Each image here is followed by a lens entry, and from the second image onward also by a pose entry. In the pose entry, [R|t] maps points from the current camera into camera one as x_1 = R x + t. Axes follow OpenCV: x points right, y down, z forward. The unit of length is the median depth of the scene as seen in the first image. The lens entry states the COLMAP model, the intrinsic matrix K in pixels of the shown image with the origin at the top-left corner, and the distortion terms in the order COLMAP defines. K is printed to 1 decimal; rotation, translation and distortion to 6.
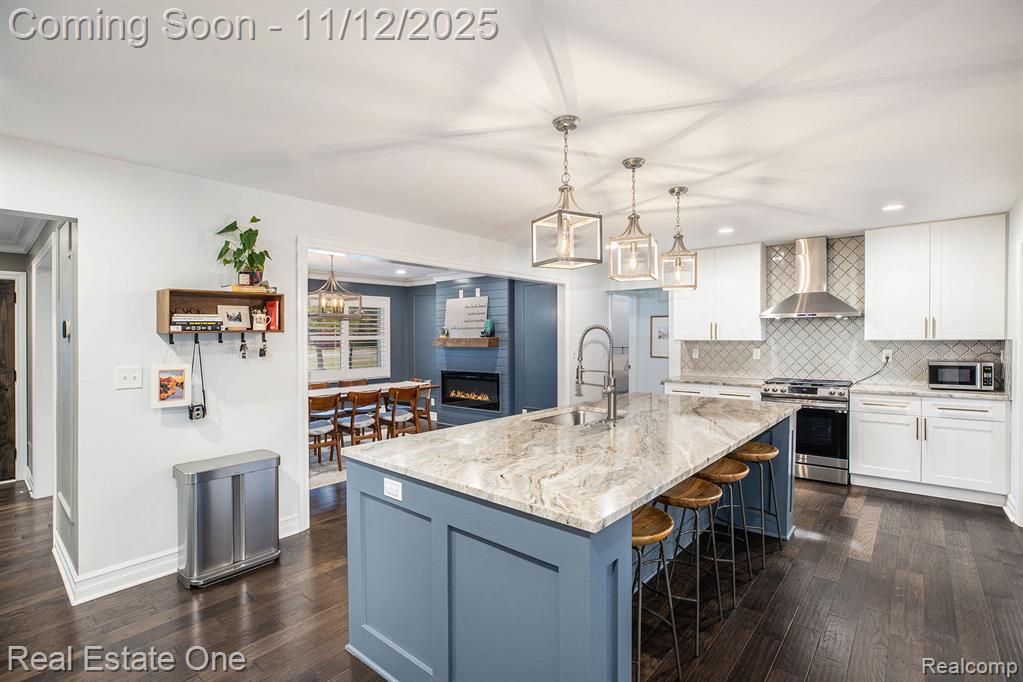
lens RADIAL K [[468.6, 0, 517.3], [0, 468.6, 338.4], [0, 0, 1]] dist [-0.022163, -0.000350]
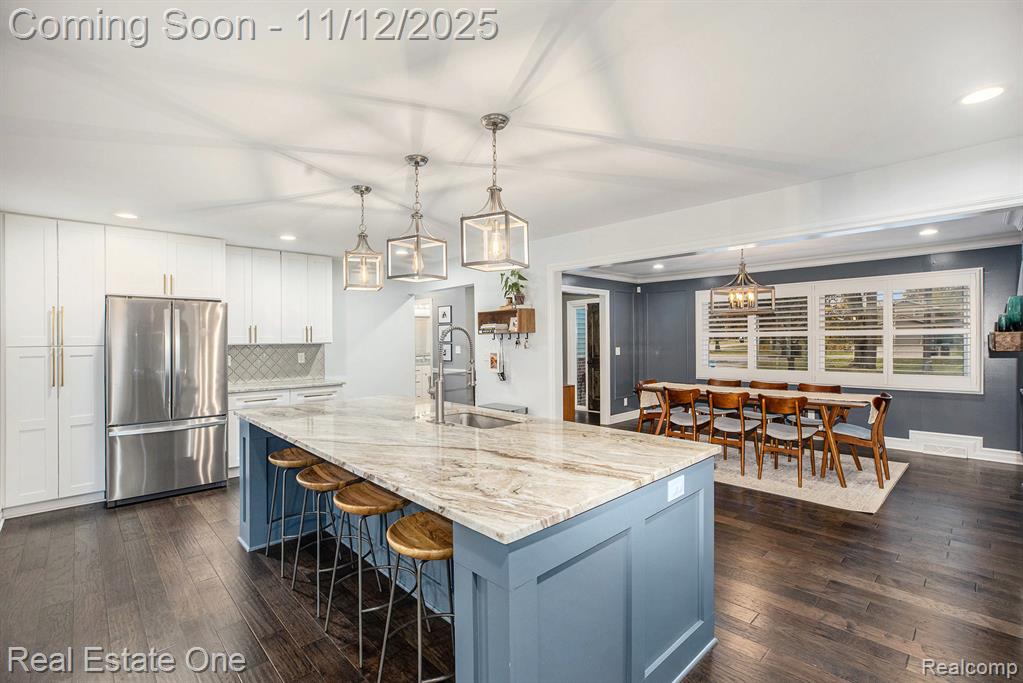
lens RADIAL K [[469.9, 0, 510.1], [0, 469.9, 338.0], [0, 0, 1]] dist [-0.022670, 0.000580]
pose [[-0.110193, 0.006954, -0.993886, 1.109690], [0.008618, 0.999945, 0.006041, -0.006331], [0.993873, -0.007900, -0.110247, 1.194521]]
